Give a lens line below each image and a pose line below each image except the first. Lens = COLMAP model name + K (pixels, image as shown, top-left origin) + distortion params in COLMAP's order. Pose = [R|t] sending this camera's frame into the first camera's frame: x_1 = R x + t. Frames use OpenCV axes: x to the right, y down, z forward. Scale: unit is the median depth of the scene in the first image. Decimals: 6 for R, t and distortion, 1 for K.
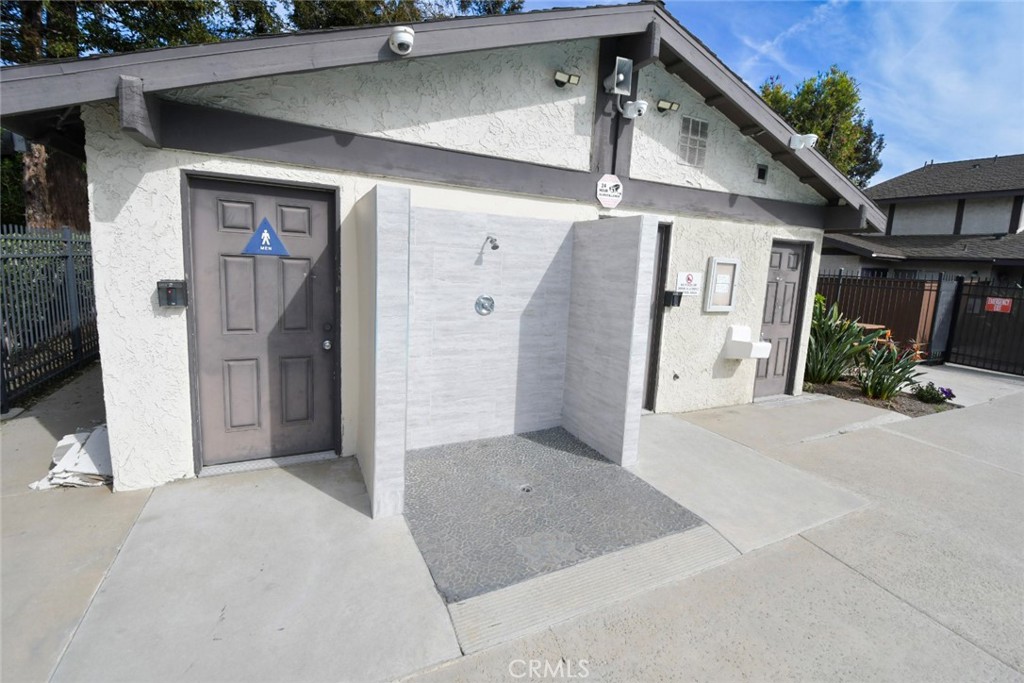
lens RADIAL K [[451.6, 0, 504.4], [0, 451.6, 332.4], [0, 0, 1]] dist [0.003814, -0.015380]
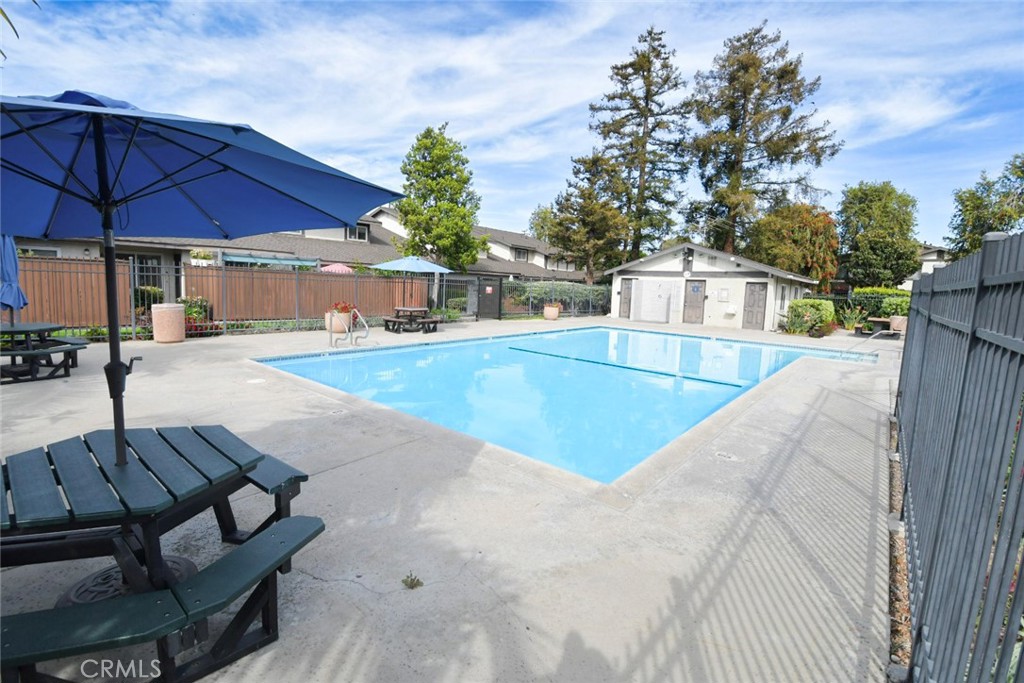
lens RADIAL K [[444.0, 0, 515.6], [0, 444.0, 331.7], [0, 0, 1]] dist [-0.000483, -0.013670]
pose [[0.400053, 0.075499, -0.913377, 4.025454], [-0.150313, 0.988511, 0.015874, 0.521021], [0.904082, 0.130942, 0.406805, -2.635232]]
